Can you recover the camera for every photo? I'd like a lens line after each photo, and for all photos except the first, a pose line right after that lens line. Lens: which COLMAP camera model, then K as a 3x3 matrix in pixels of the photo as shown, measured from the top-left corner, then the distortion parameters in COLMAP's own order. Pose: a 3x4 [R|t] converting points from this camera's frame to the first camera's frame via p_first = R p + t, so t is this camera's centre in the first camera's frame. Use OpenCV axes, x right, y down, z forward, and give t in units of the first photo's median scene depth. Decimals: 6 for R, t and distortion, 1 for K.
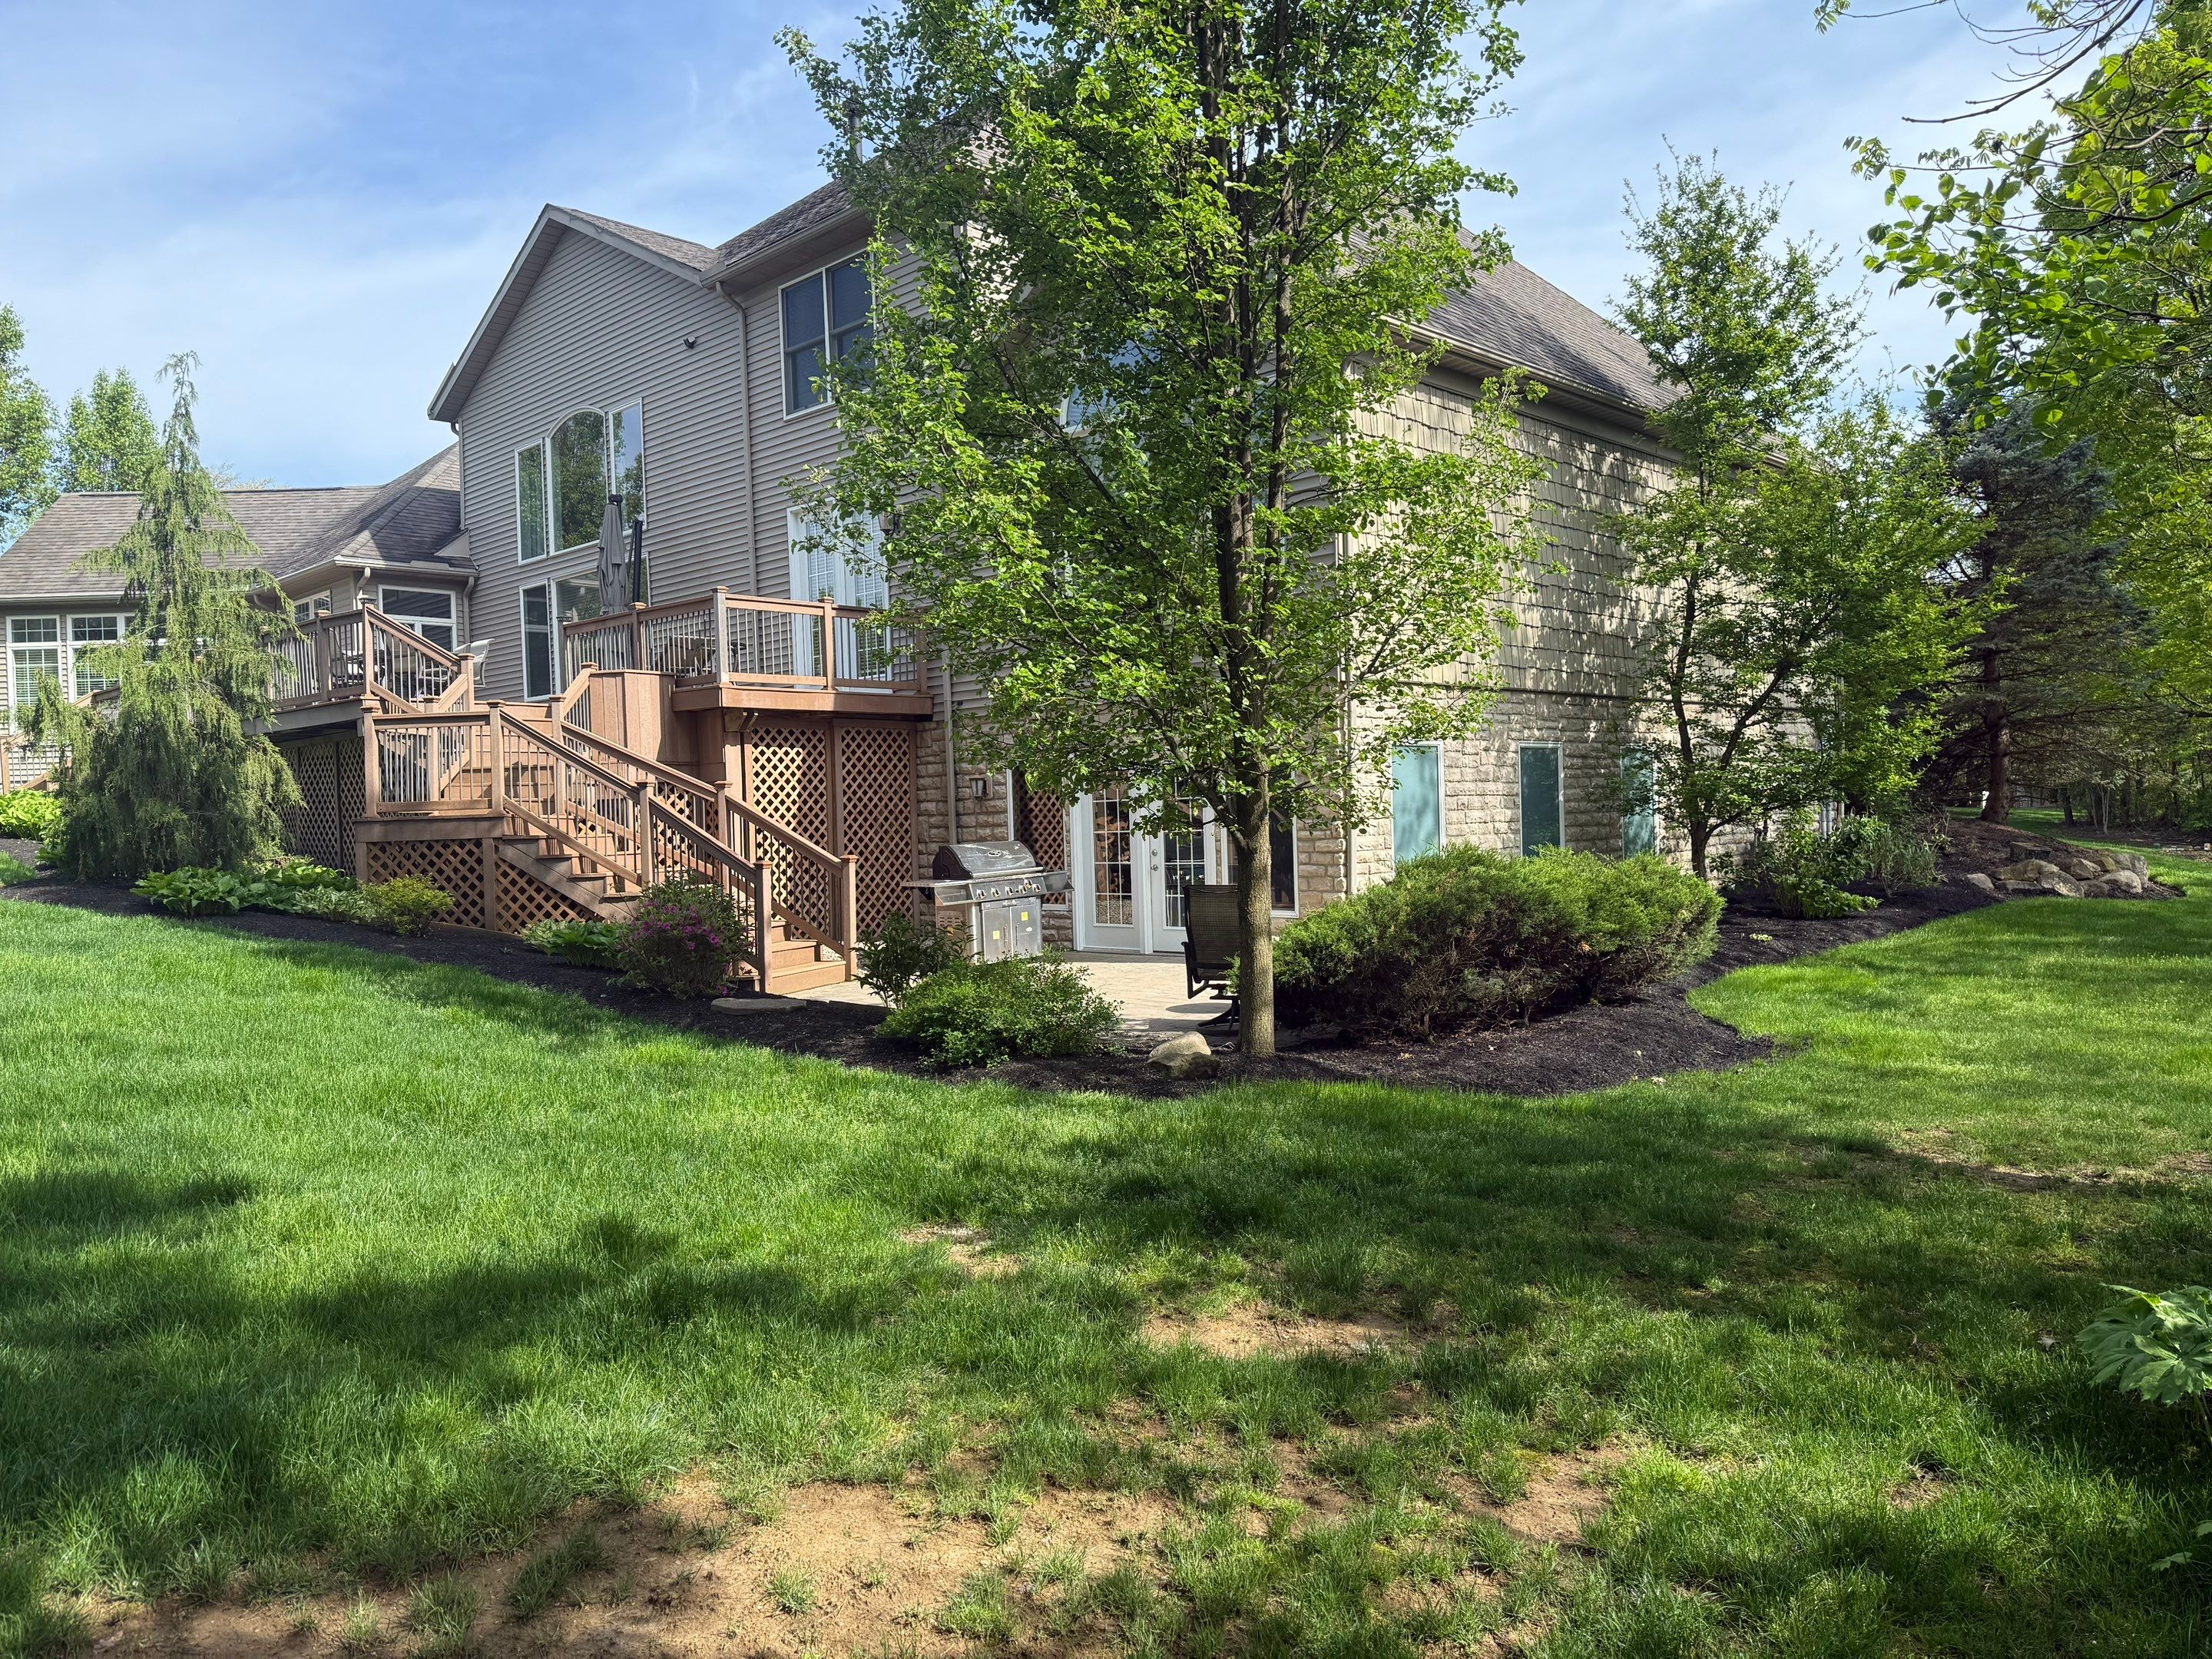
lens RADIAL K [[1518.8, 0, 1106.0], [0, 1518.8, 829.5], [0, 0, 1]] dist [0.182824, -0.340062]
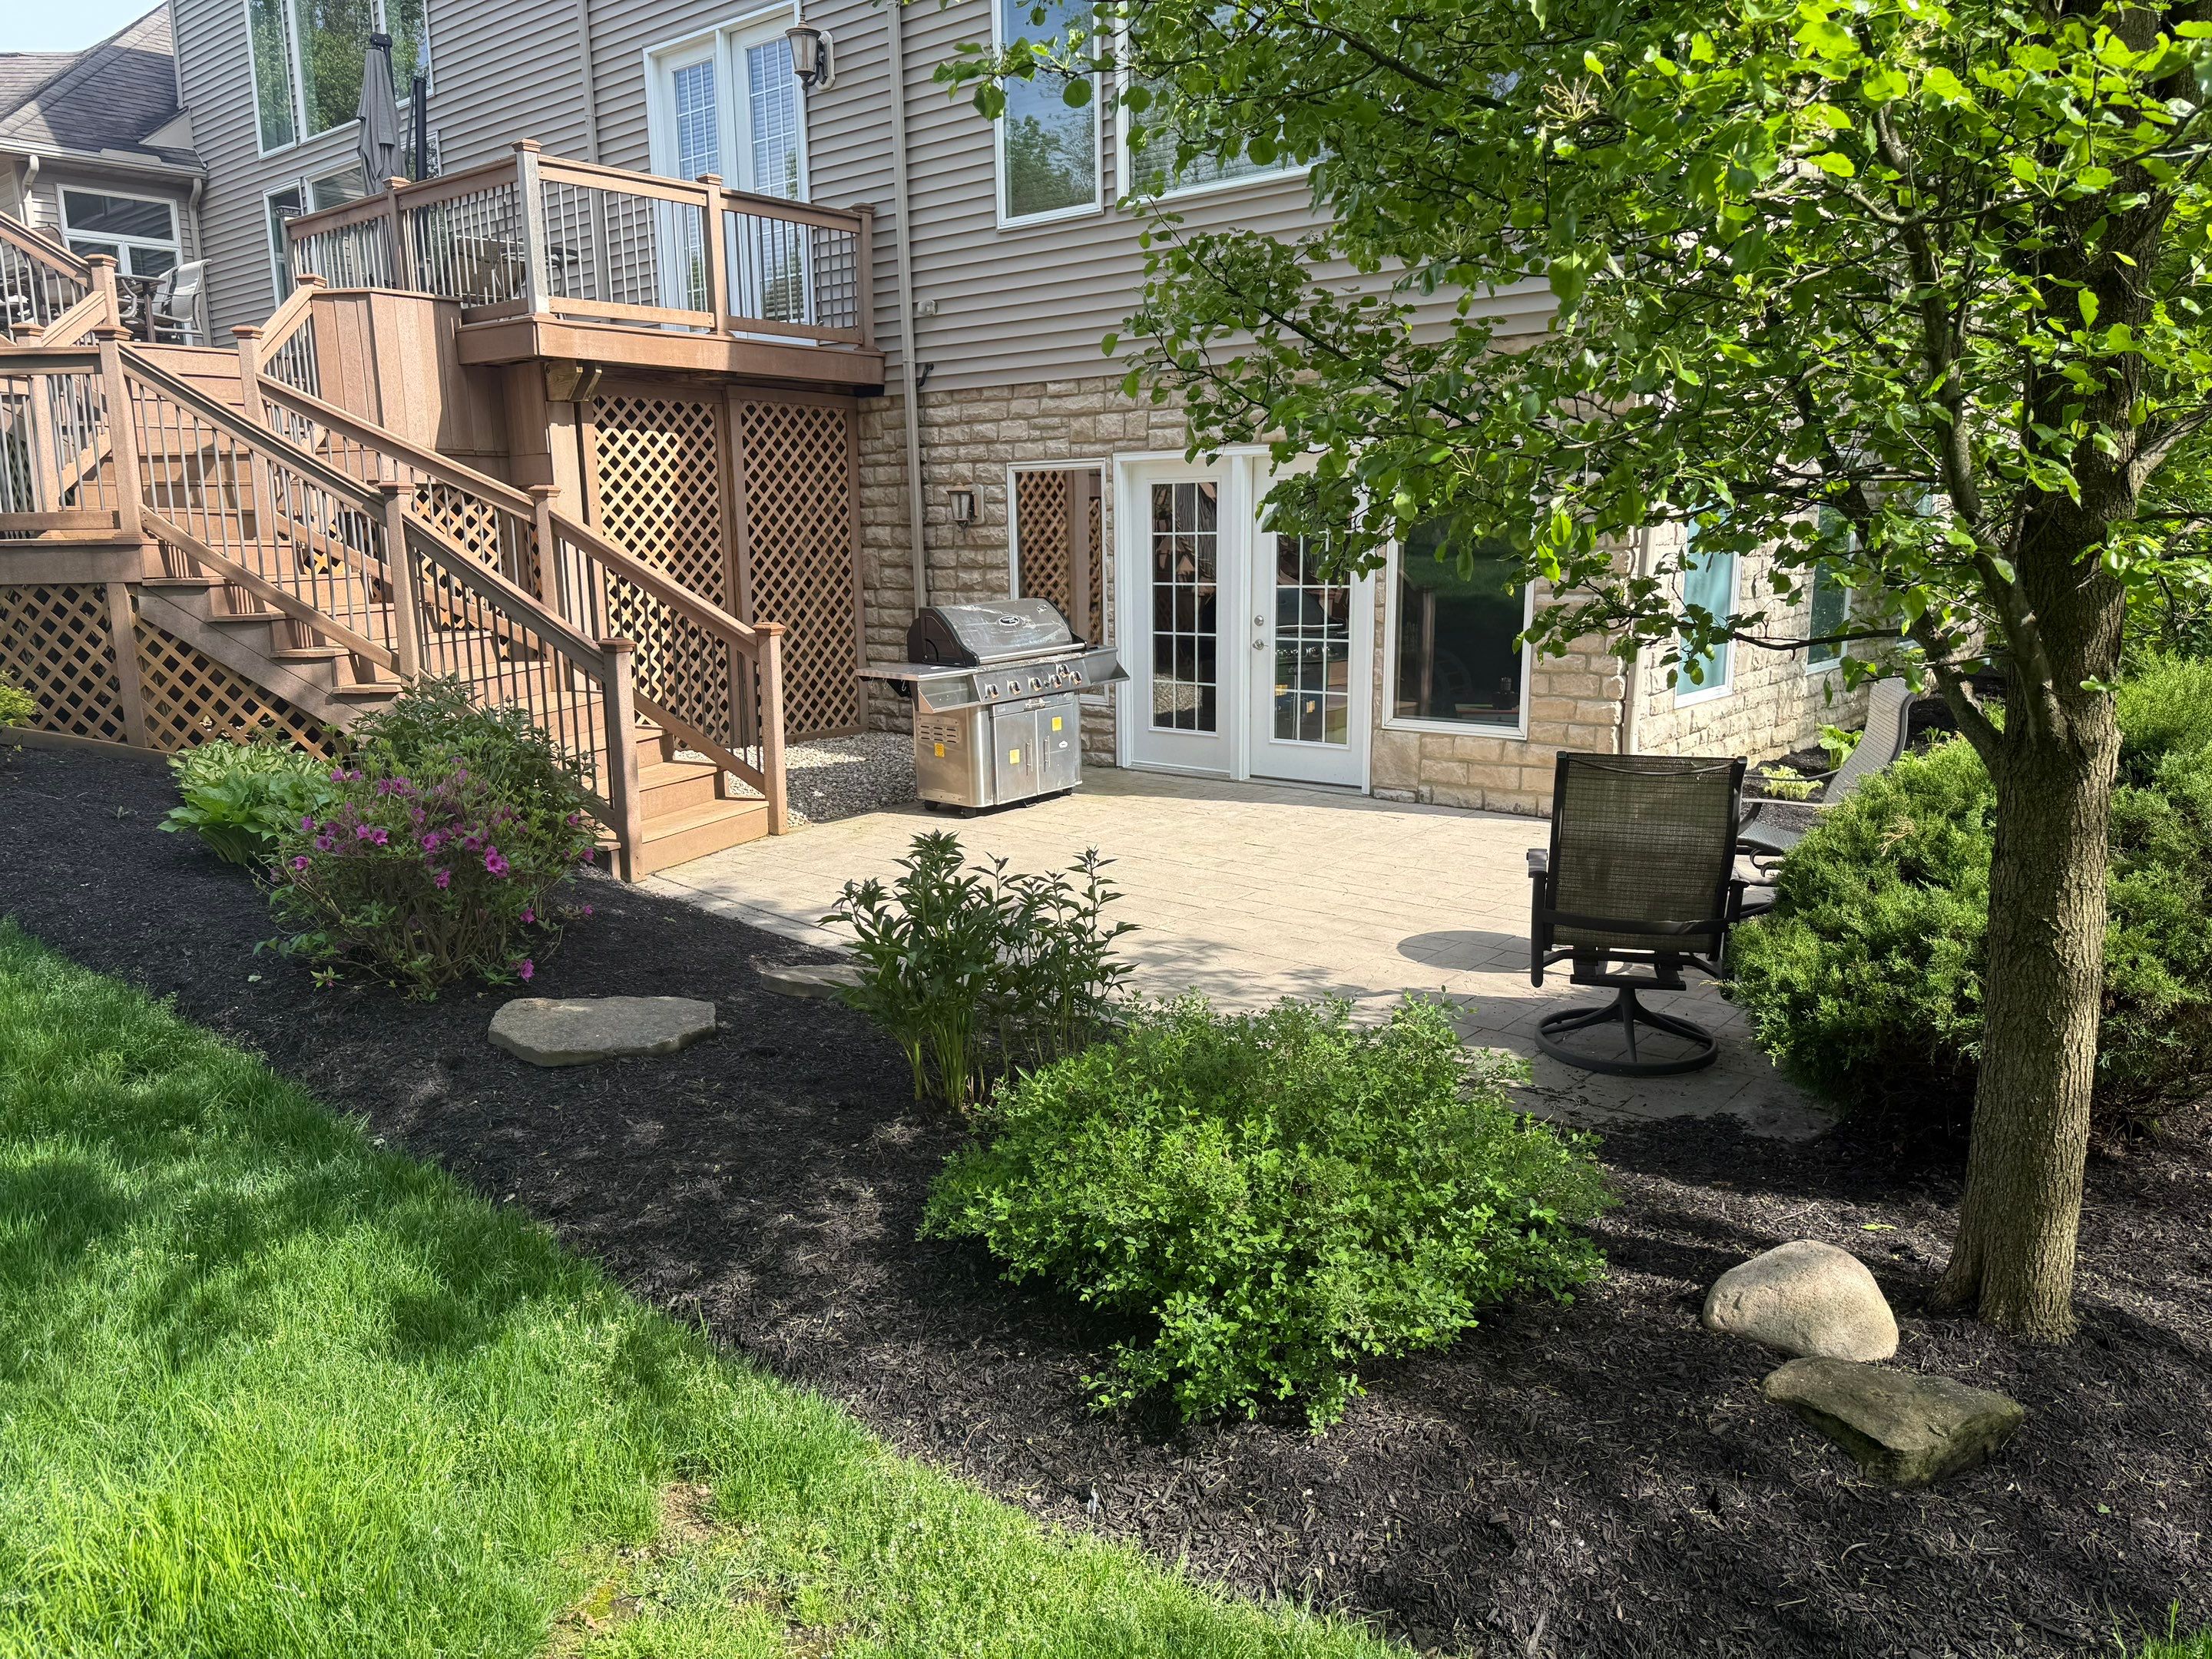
lens RADIAL K [[1455.5, 0, 1106.0], [0, 1455.5, 829.5], [0, 0, 1]] dist [0.054620, -0.081491]
pose [[0.996271, 0.003958, 0.086191, -0.077438], [-0.020771, 0.980572, 0.195057, -0.015273], [-0.083744, -0.196120, 0.976997, 0.378582]]
